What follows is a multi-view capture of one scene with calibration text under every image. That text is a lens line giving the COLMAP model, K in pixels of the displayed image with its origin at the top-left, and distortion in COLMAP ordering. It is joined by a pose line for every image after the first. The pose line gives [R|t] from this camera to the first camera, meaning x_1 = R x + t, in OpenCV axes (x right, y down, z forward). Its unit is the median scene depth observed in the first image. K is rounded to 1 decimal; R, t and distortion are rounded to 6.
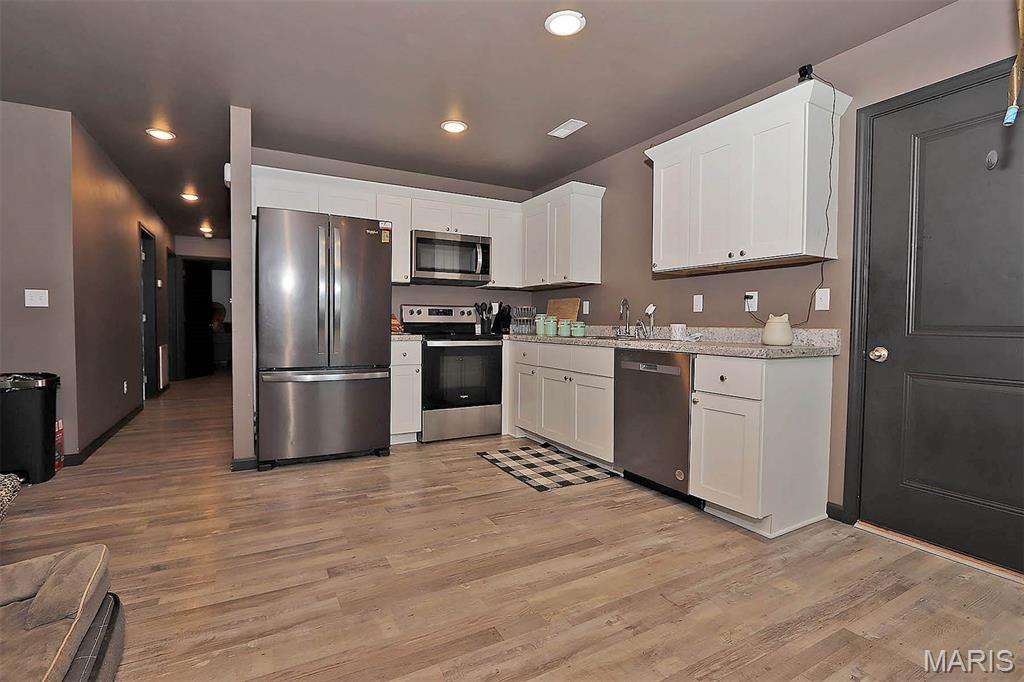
lens RADIAL K [[472.1, 0, 503.8], [0, 472.1, 339.4], [0, 0, 1]] dist [-0.017572, 0.003273]
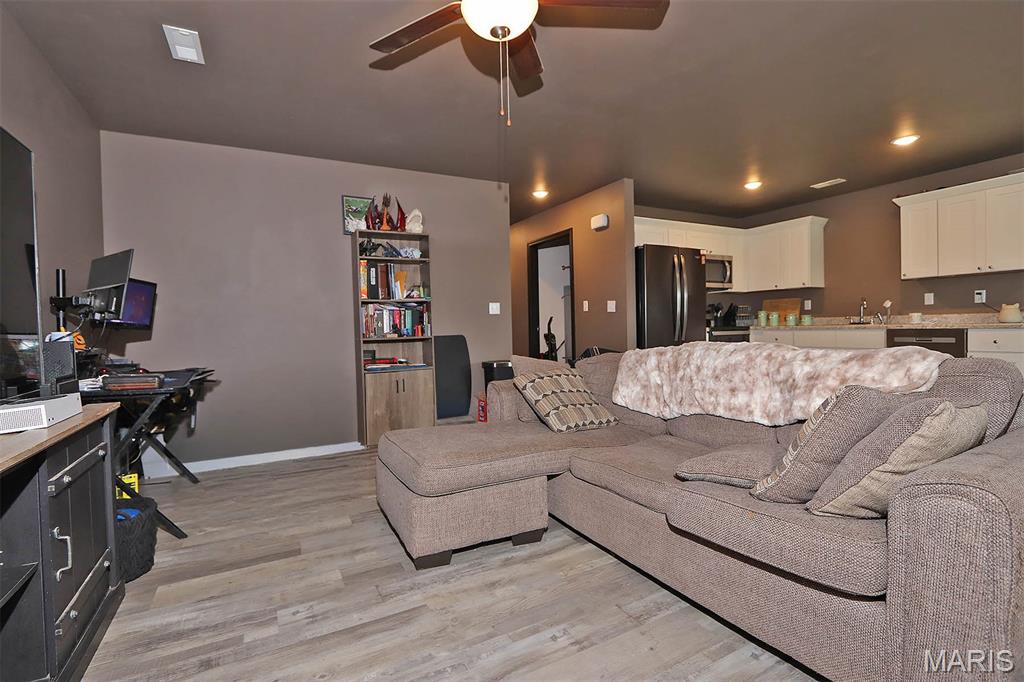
lens RADIAL K [[472.1, 0, 503.8], [0, 472.1, 339.4], [0, 0, 1]] dist [-0.017572, 0.003273]
pose [[0.999388, -0.030064, -0.017892, -0.916015], [0.029874, 0.999495, -0.010813, 0.028222], [0.018208, 0.010272, 0.999781, -0.508509]]
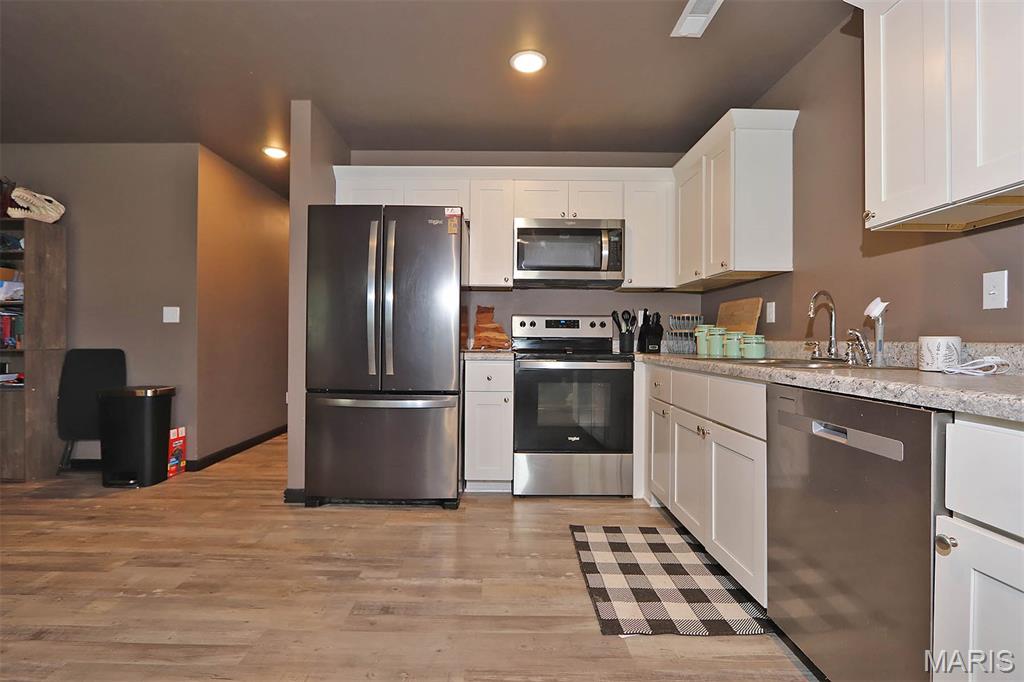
lens RADIAL K [[472.1, 0, 503.8], [0, 472.1, 339.4], [0, 0, 1]] dist [-0.017572, 0.003273]
pose [[0.879633, -0.000630, -0.475652, 0.209594], [-0.017415, 0.999286, -0.033528, -0.006610], [0.475334, 0.037776, 0.878994, 0.387294]]
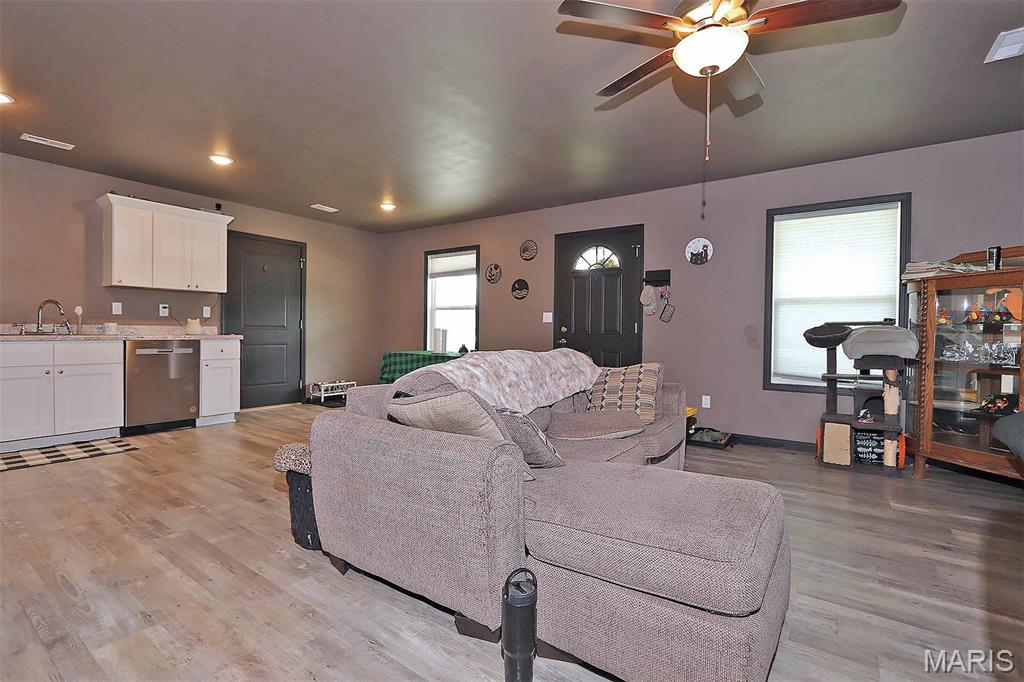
lens RADIAL K [[472.1, 0, 503.8], [0, 472.1, 339.4], [0, 0, 1]] dist [-0.017572, 0.003273]
pose [[-0.431945, -0.030086, 0.901398, -1.361158], [0.016464, 0.999014, 0.041233, -0.021665], [-0.901750, 0.032651, -0.431023, 0.553988]]
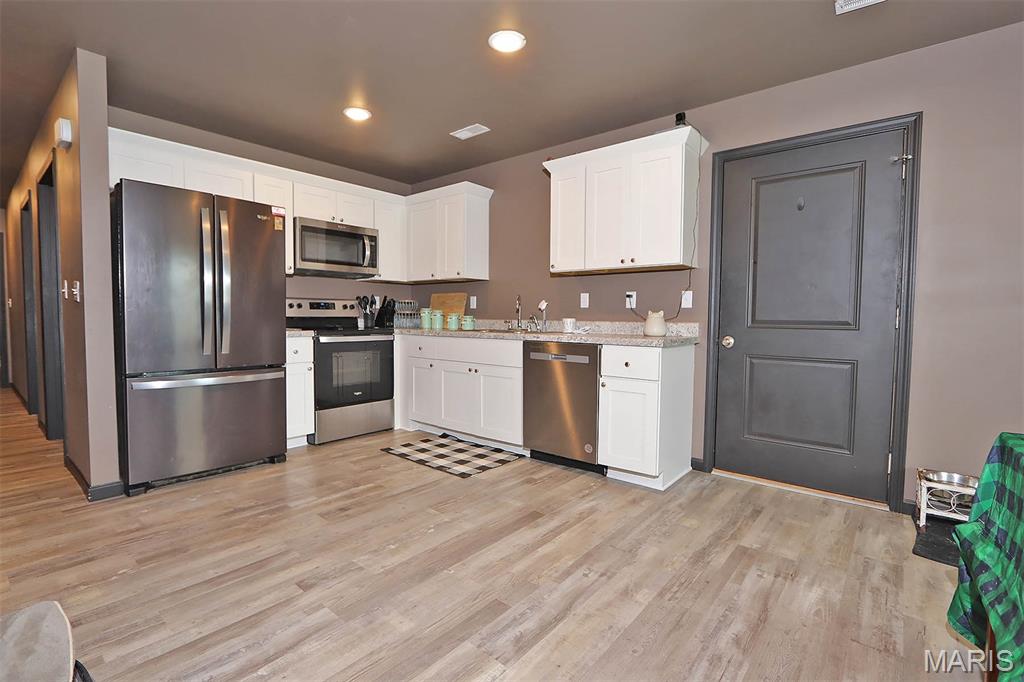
lens RADIAL K [[472.1, 0, 503.8], [0, 472.1, 339.4], [0, 0, 1]] dist [-0.017572, 0.003273]
pose [[0.933065, -0.019864, 0.359160, -0.188216], [0.013287, 0.999696, 0.020772, -0.007634], [-0.359464, -0.014609, 0.933045, -0.010033]]
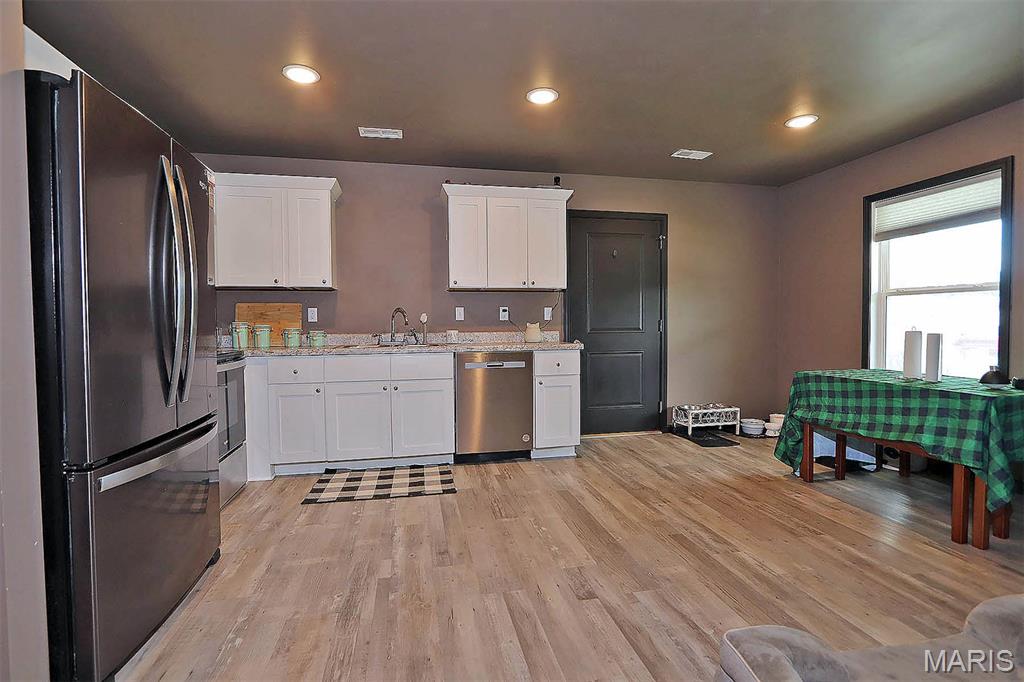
lens RADIAL K [[472.1, 0, 503.8], [0, 472.1, 339.4], [0, 0, 1]] dist [-0.017572, 0.003273]
pose [[0.292196, -0.043872, 0.955352, -0.776294], [0.046034, 0.998434, 0.031771, -0.042203], [-0.955250, 0.034695, 0.293758, 0.507913]]
